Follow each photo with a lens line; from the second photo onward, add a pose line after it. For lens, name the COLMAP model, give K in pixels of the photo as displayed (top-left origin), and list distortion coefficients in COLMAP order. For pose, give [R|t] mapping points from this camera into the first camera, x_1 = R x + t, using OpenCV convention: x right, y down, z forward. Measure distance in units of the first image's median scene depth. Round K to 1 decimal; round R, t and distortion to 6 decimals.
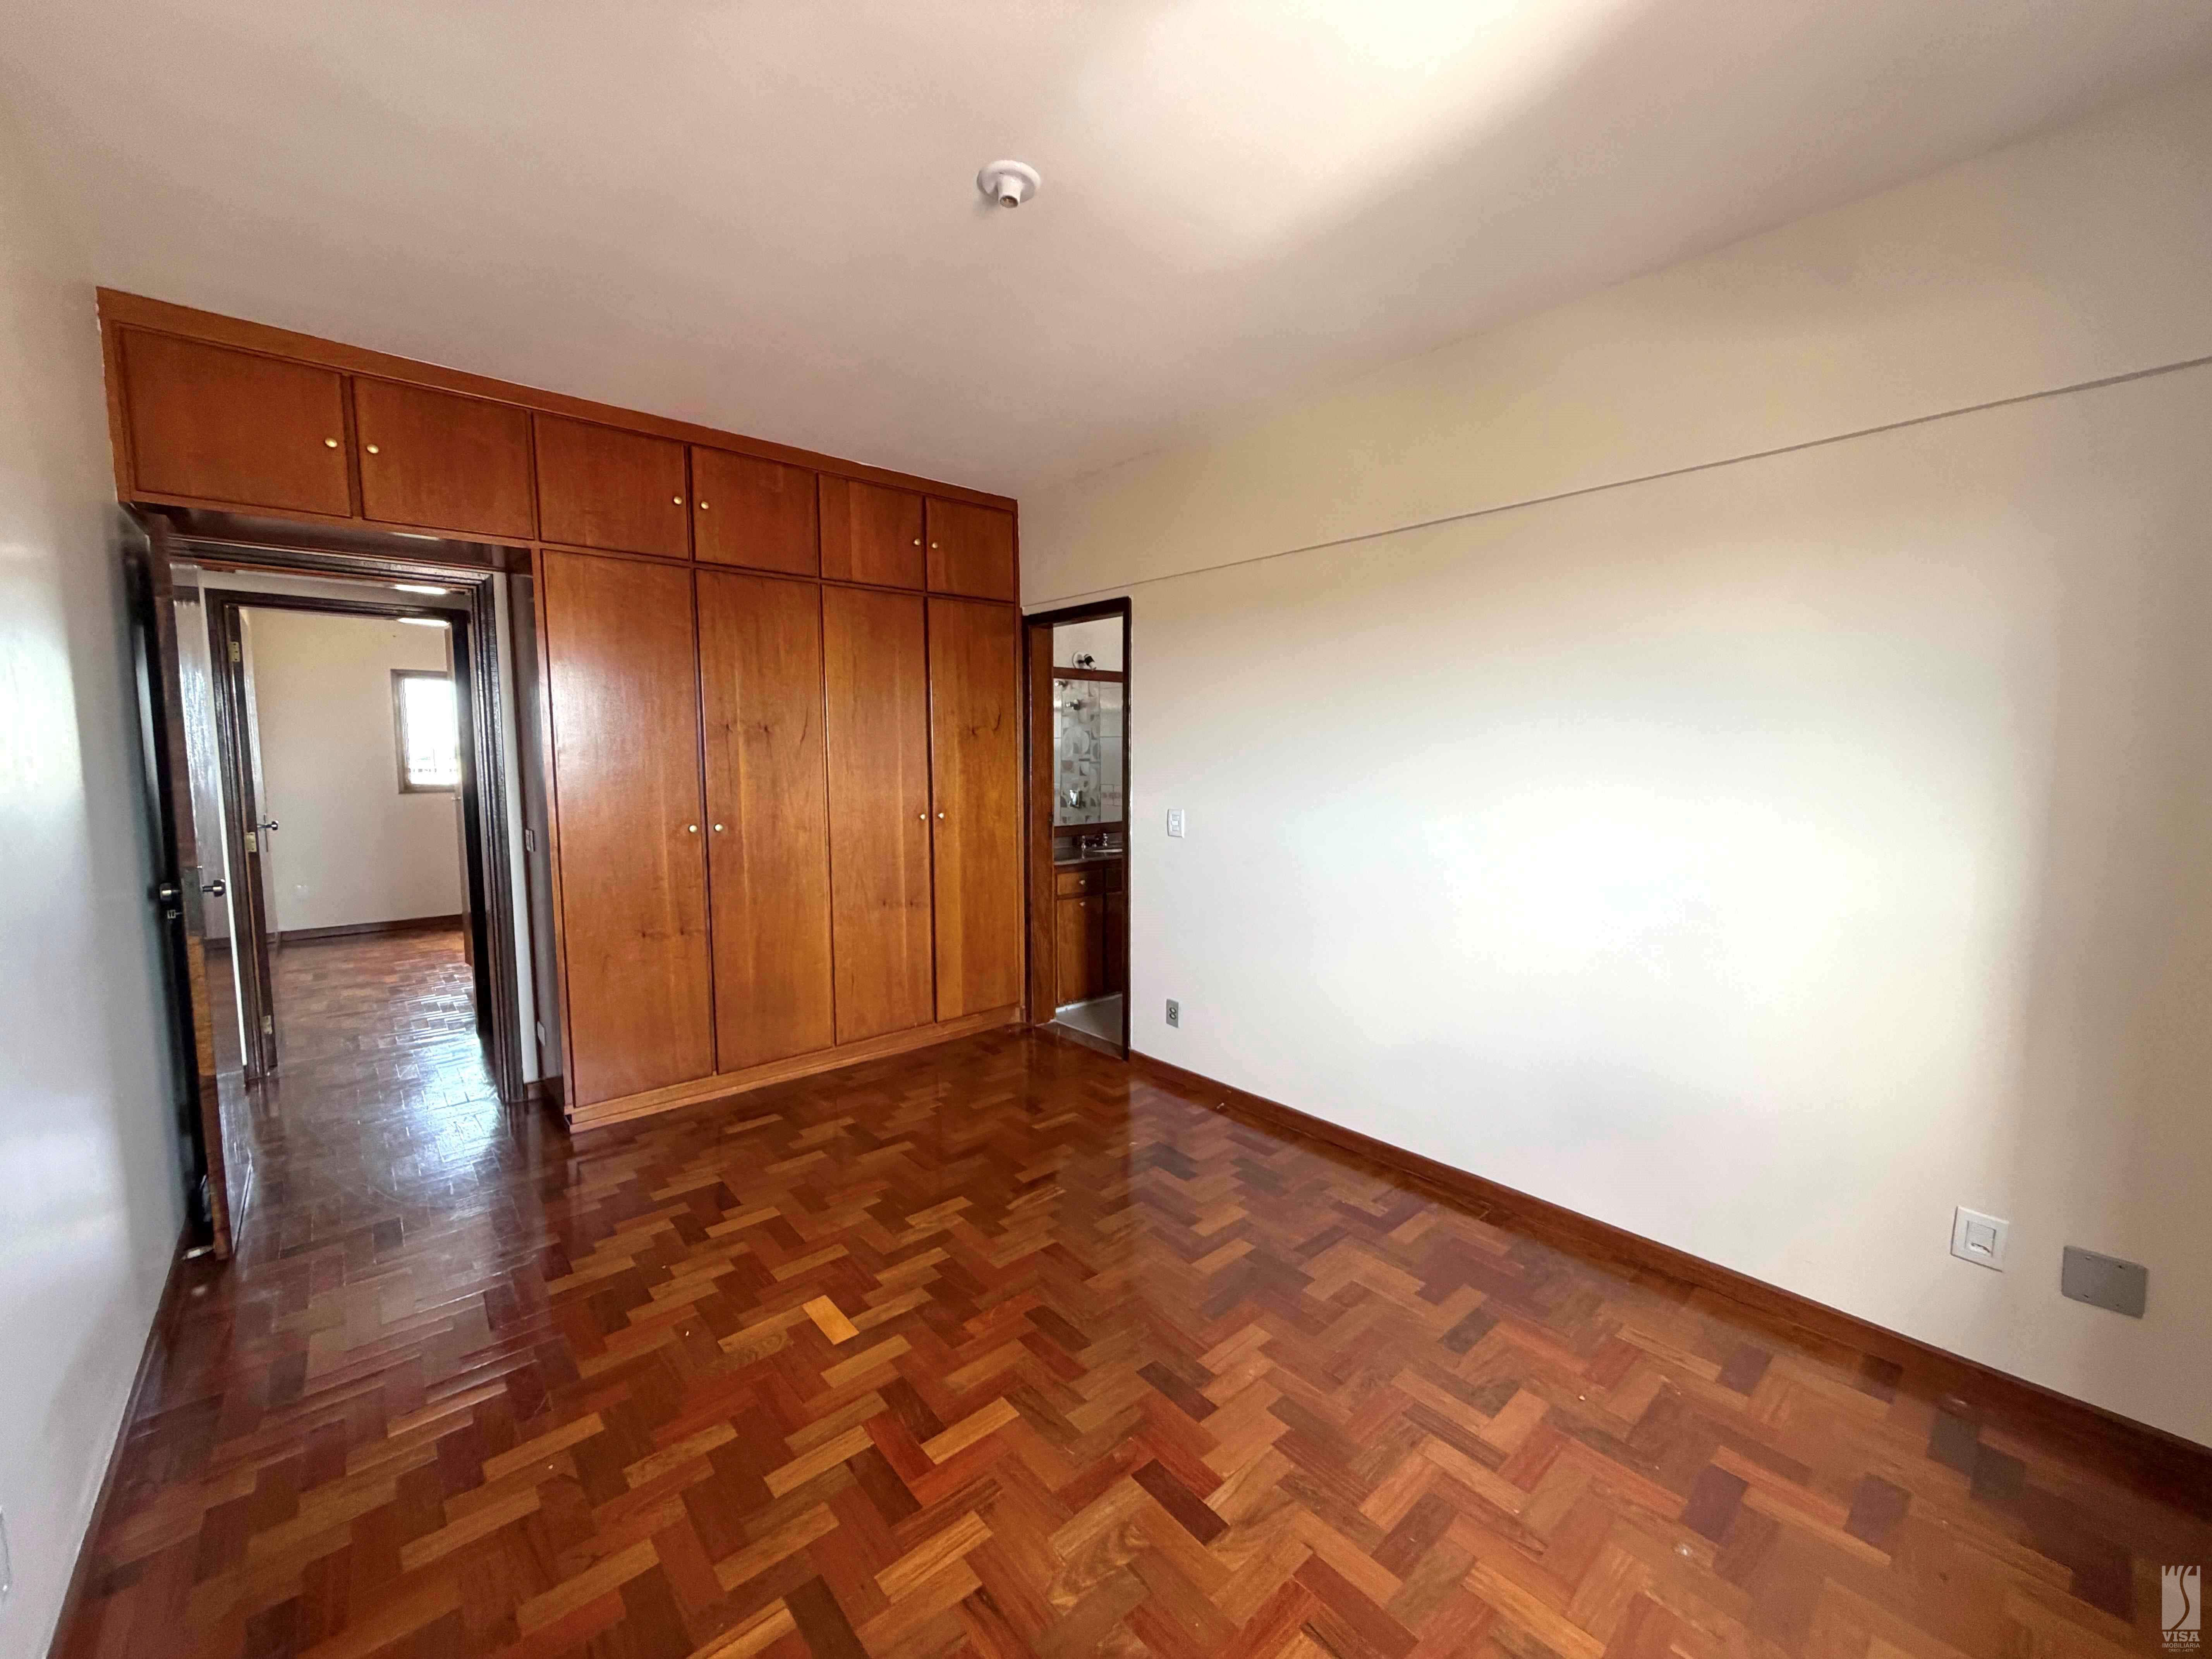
lens RADIAL K [[876.8, 0, 1103.0], [0, 876.8, 825.2], [0, 0, 1]] dist [0.001495, 0.000097]
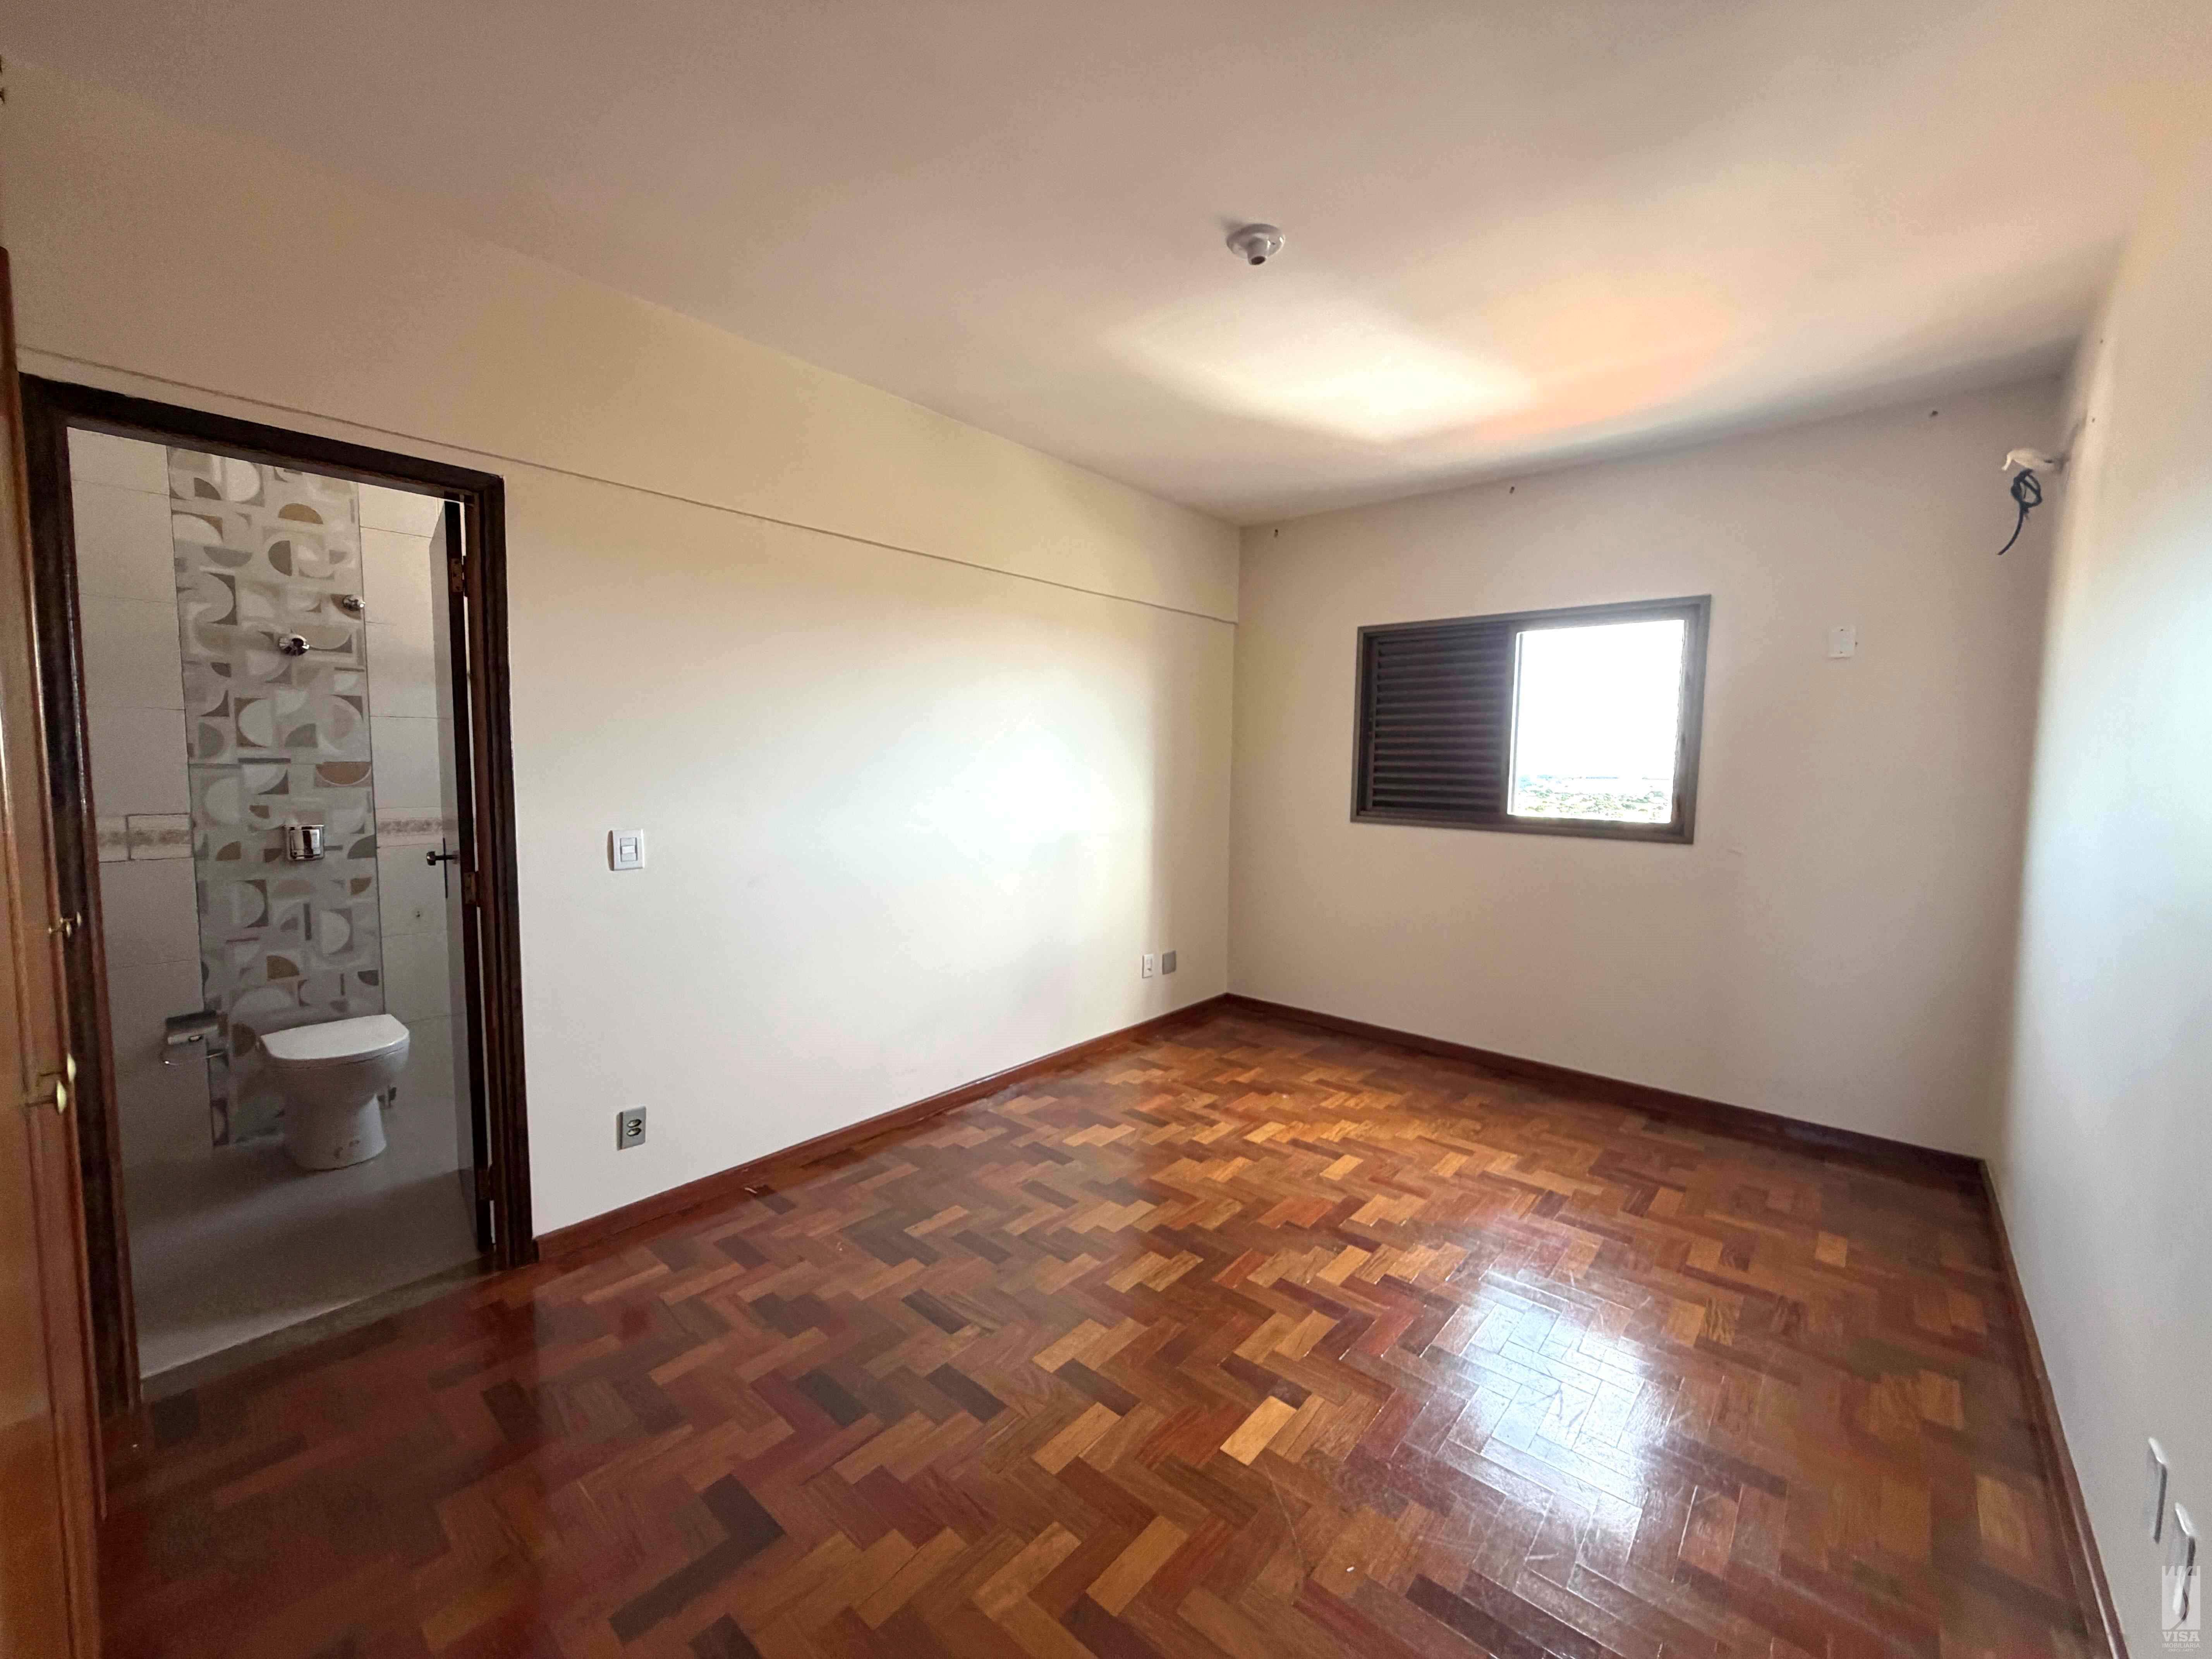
lens RADIAL K [[876.8, 0, 1103.0], [0, 876.8, 825.2], [0, 0, 1]] dist [0.001495, 0.000097]
pose [[-0.135011, -0.075060, 0.987997, -1.261053], [0.072175, 0.993733, 0.085358, -0.103411], [-0.988212, 0.082833, -0.128747, 1.421790]]
